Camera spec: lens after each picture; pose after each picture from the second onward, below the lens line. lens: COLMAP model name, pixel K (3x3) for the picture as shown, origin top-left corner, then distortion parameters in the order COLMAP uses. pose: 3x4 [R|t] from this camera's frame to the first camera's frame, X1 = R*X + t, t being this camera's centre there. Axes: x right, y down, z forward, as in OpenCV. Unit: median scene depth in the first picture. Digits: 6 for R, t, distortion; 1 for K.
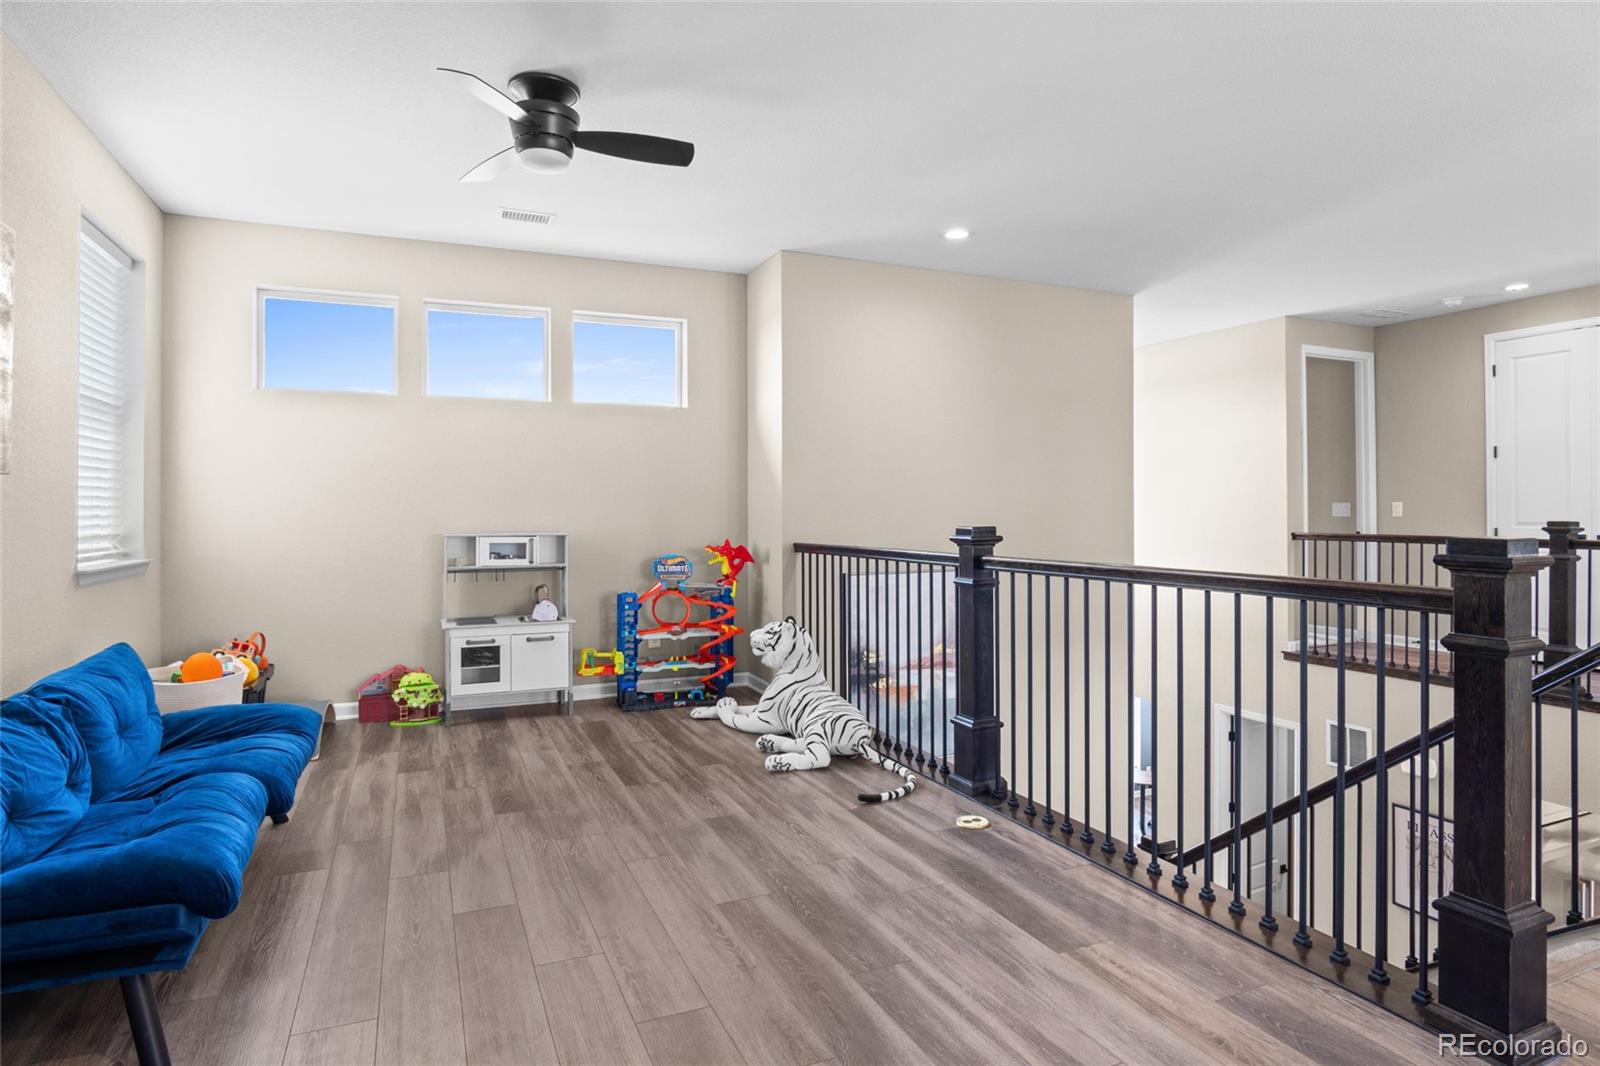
lens RADIAL K [[869.5, 0, 797.4], [0, 869.5, 497.2], [0, 0, 1]] dist [-0.029840, 0.007355]
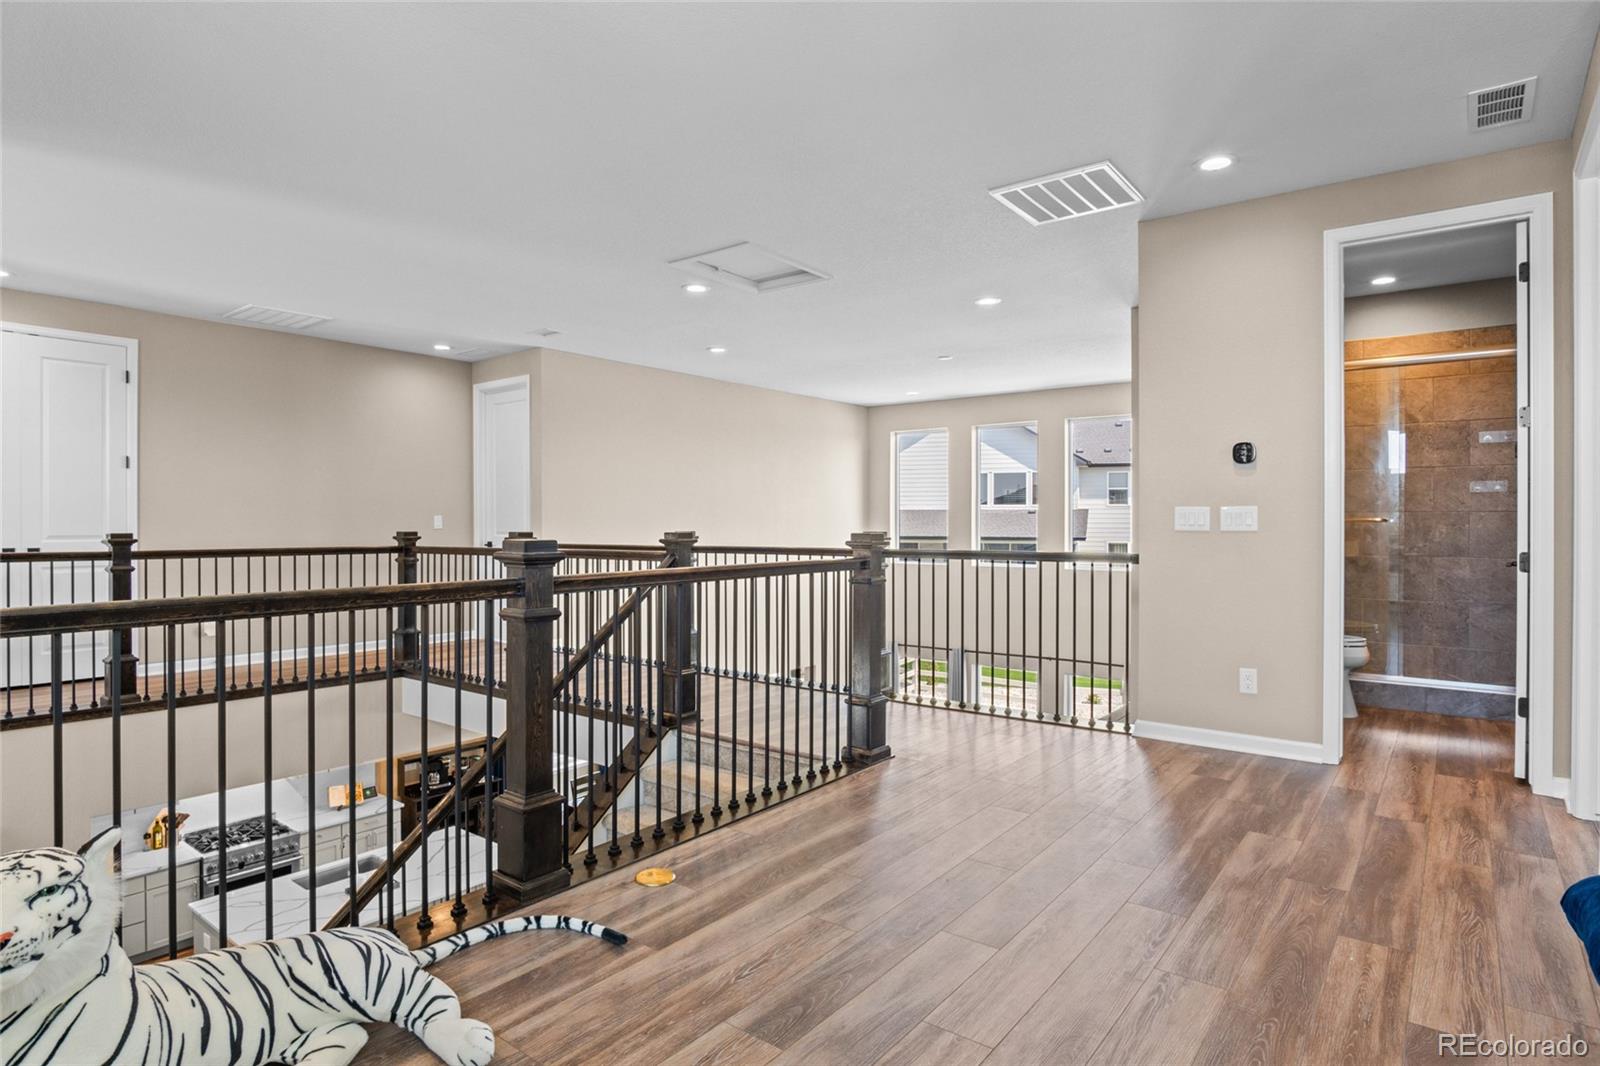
lens RADIAL K [[869.5, 0, 801.2], [0, 869.5, 528.1], [0, 0, 1]] dist [-0.029840, 0.007355]
pose [[-0.471029, -0.005983, 0.882097, -0.602028], [-0.005442, 0.999978, 0.003876, 0.021554], [-0.882101, -0.002974, -0.471051, 1.228209]]
